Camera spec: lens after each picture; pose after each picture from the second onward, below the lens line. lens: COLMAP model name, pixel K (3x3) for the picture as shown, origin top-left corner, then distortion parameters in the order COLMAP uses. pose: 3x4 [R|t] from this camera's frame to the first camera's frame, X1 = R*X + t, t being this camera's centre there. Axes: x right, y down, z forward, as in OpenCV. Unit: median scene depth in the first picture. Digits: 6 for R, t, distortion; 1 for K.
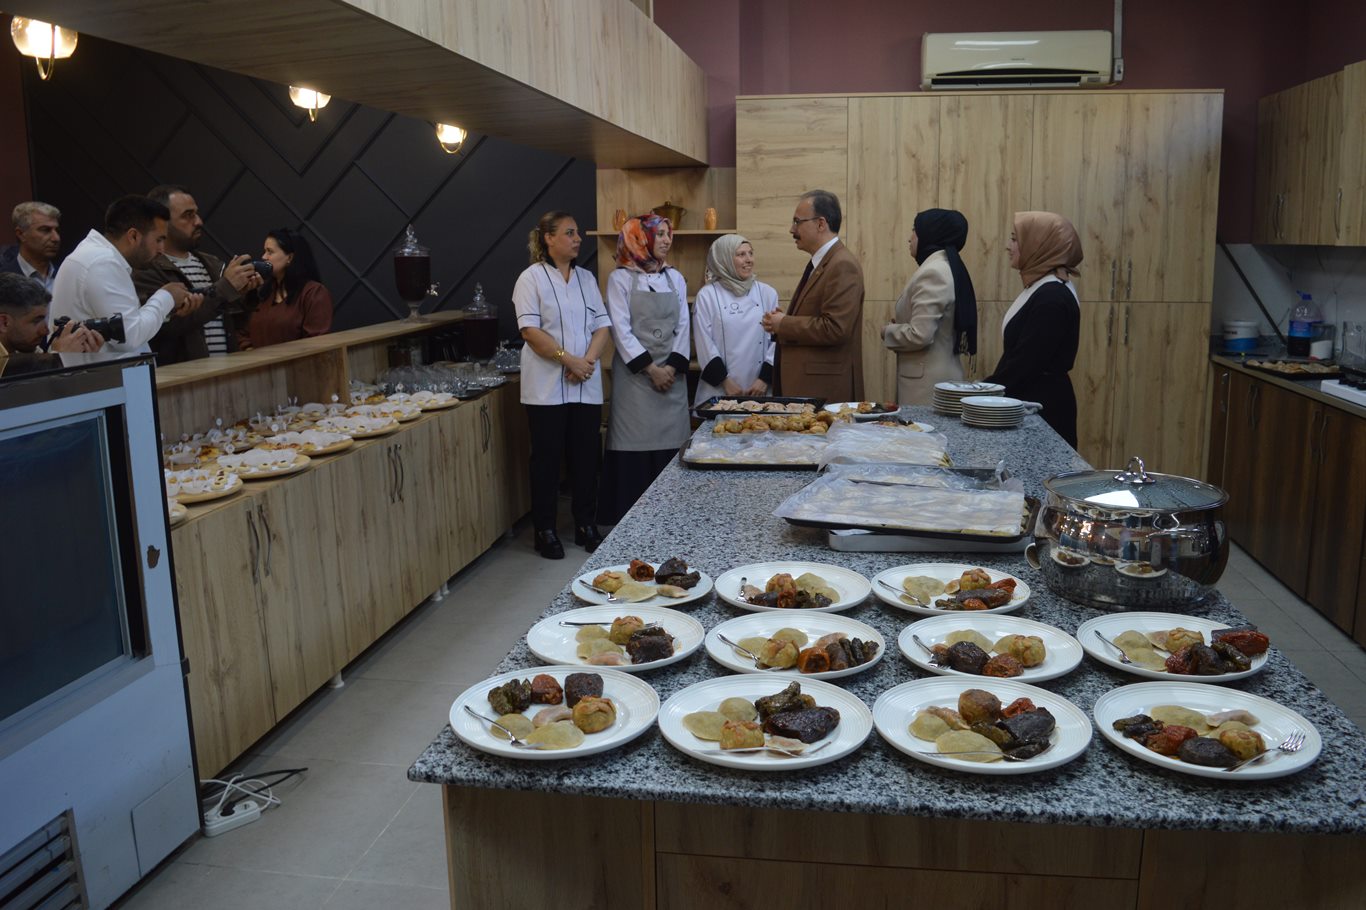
lens RADIAL K [[1111.1, 0, 716.6], [0, 1111.1, 458.3], [0, 0, 1]] dist [-0.101311, 0.034057]
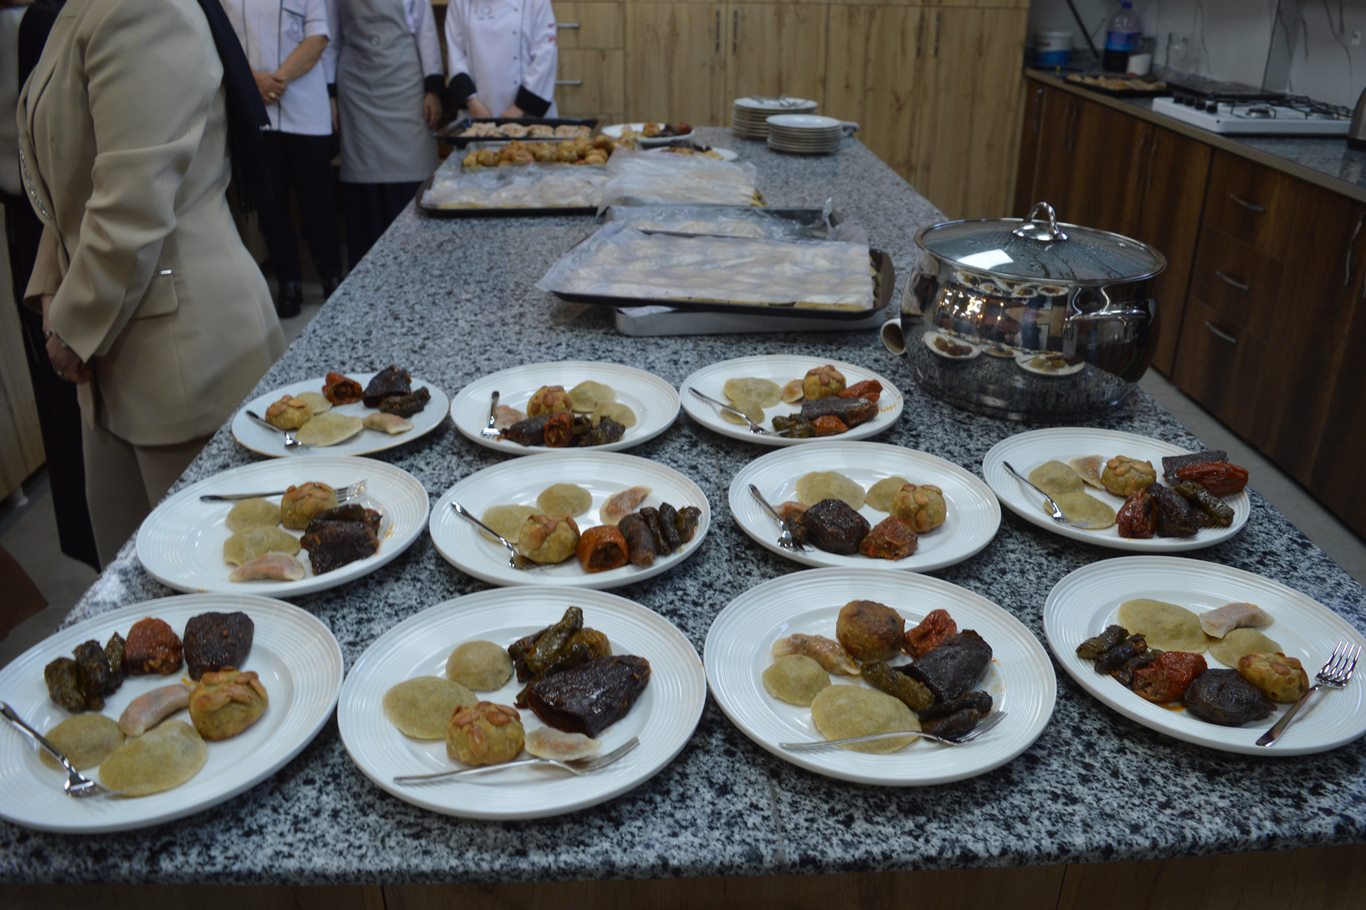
lens RADIAL K [[1111.1, 0, 716.6], [0, 1111.1, 458.3], [0, 0, 1]] dist [-0.101311, 0.034057]
pose [[0.980838, -0.062801, 0.184425, 0.034763], [0.016027, 0.969423, 0.244873, -0.020856], [-0.194164, -0.237225, 0.951853, 0.359503]]
